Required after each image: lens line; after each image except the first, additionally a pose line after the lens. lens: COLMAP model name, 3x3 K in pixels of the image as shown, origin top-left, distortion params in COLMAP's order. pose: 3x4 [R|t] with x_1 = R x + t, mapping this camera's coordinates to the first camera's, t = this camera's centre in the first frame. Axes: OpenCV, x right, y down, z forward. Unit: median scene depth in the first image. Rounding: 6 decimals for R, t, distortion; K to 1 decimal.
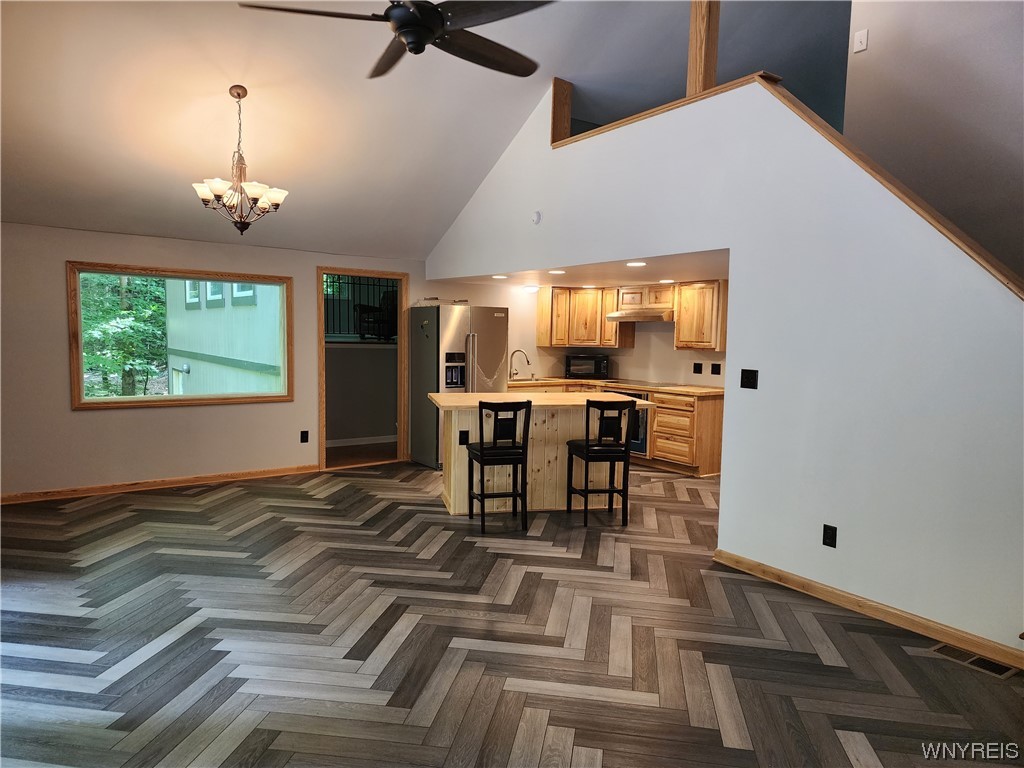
lens RADIAL K [[685.4, 0, 510.7], [0, 685.4, 387.4], [0, 0, 1]] dist [0.087664, -0.076899]
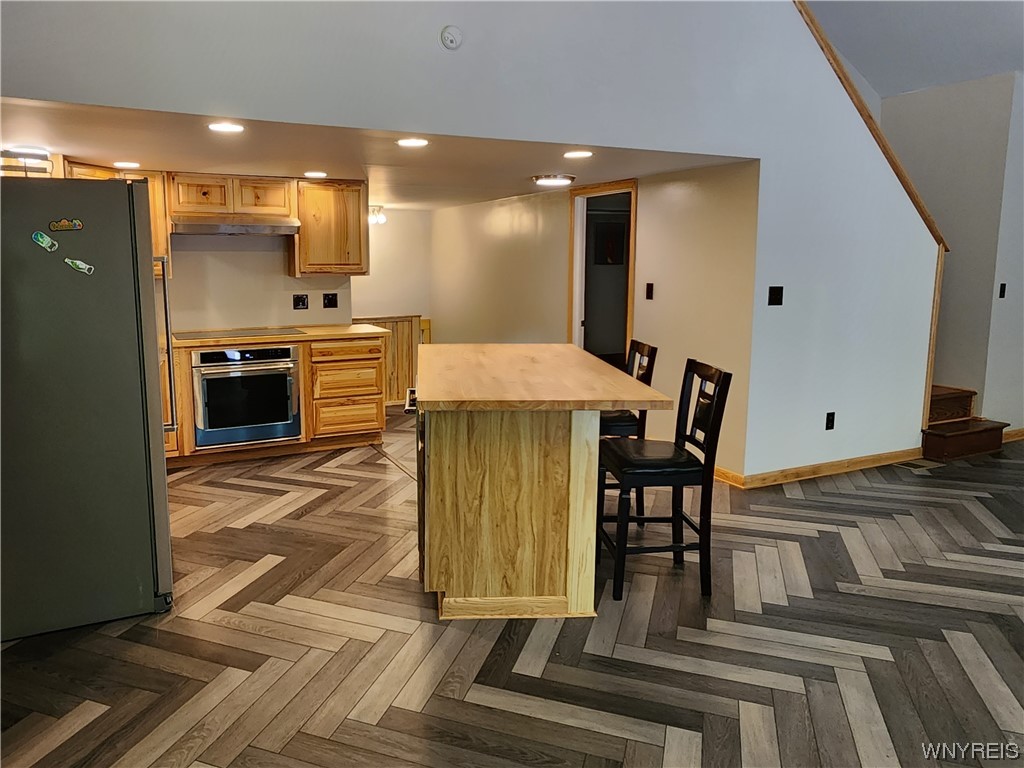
lens RADIAL K [[680.8, 0, 510.7], [0, 680.8, 348.1], [0, 0, 1]] dist [-0.003603, -0.001982]
pose [[0.185270, -0.141552, 0.972439, -0.415434], [0.083296, 0.988272, 0.127987, -0.057393], [-0.979151, 0.057288, 0.194888, 0.714220]]
